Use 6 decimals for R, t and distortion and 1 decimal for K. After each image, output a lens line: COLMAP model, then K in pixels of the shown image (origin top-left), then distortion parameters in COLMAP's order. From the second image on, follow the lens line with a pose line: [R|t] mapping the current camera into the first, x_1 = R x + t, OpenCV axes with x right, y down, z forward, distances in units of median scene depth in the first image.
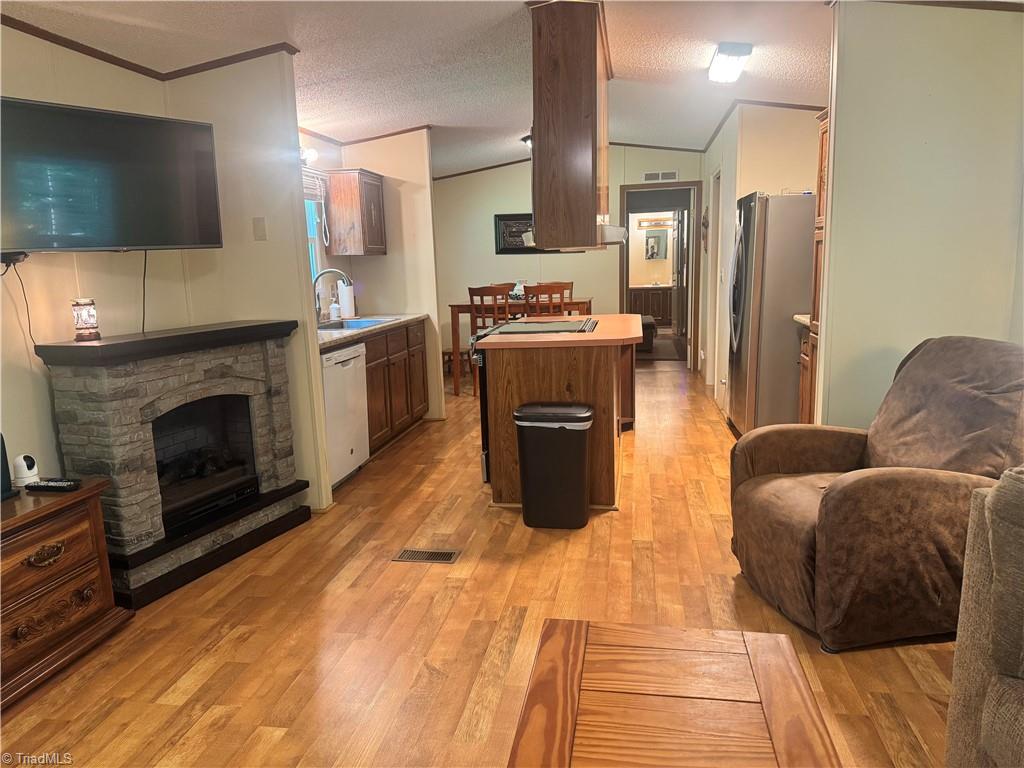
lens RADIAL K [[714.2, 0, 512.0], [0, 714.2, 384.0], [0, 0, 1]] dist [0.154497, -0.253814]
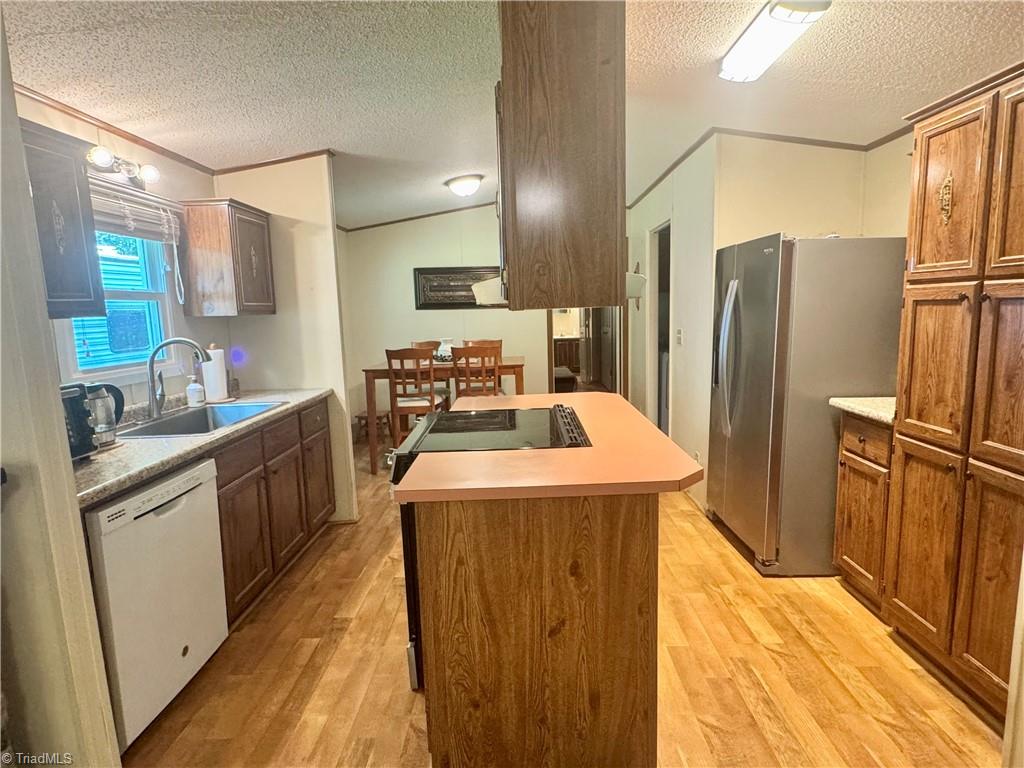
lens RADIAL K [[566.7, 0, 509.0], [0, 566.7, 385.1], [0, 0, 1]] dist [-0.000442, -0.000982]
pose [[0.989101, -0.020790, 0.145766, -0.026239], [0.026587, 0.998926, -0.037937, -0.112033], [-0.144820, 0.041399, 0.988592, 0.558947]]
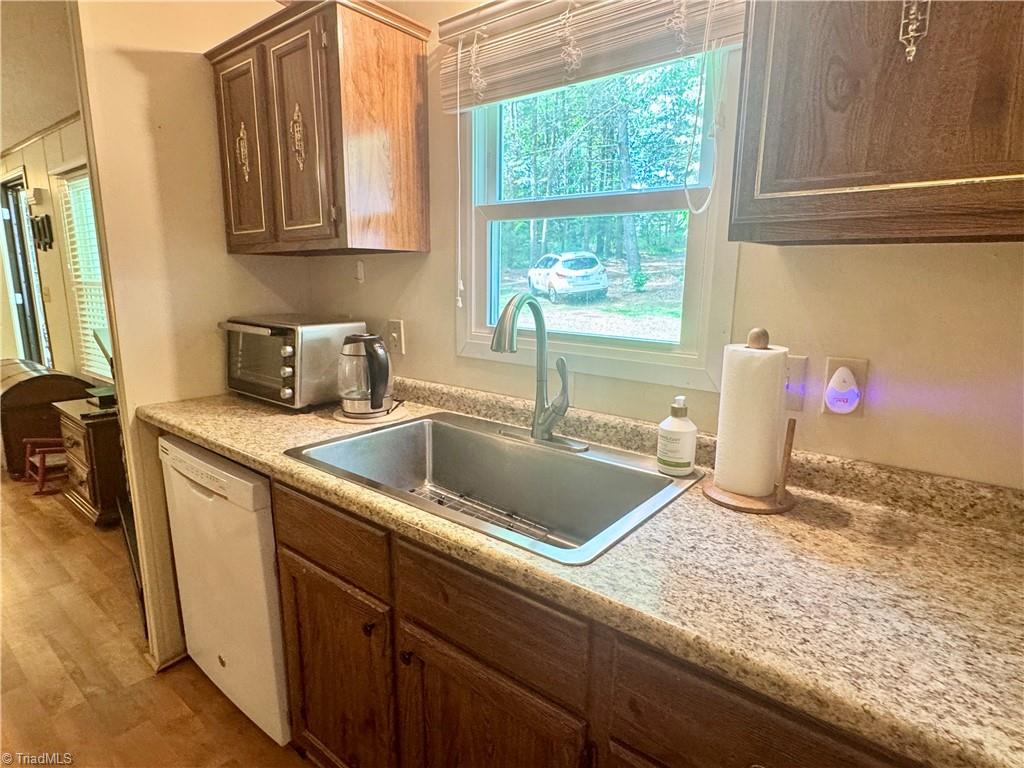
lens RADIAL K [[566.7, 0, 509.0], [0, 566.7, 385.1], [0, 0, 1]] dist [-0.000442, -0.000982]
pose [[-0.491525, 0.198668, -0.847900, -0.029275], [-0.146015, 0.941048, 0.305137, -0.253598], [0.858535, 0.273789, -0.433540, 1.442228]]
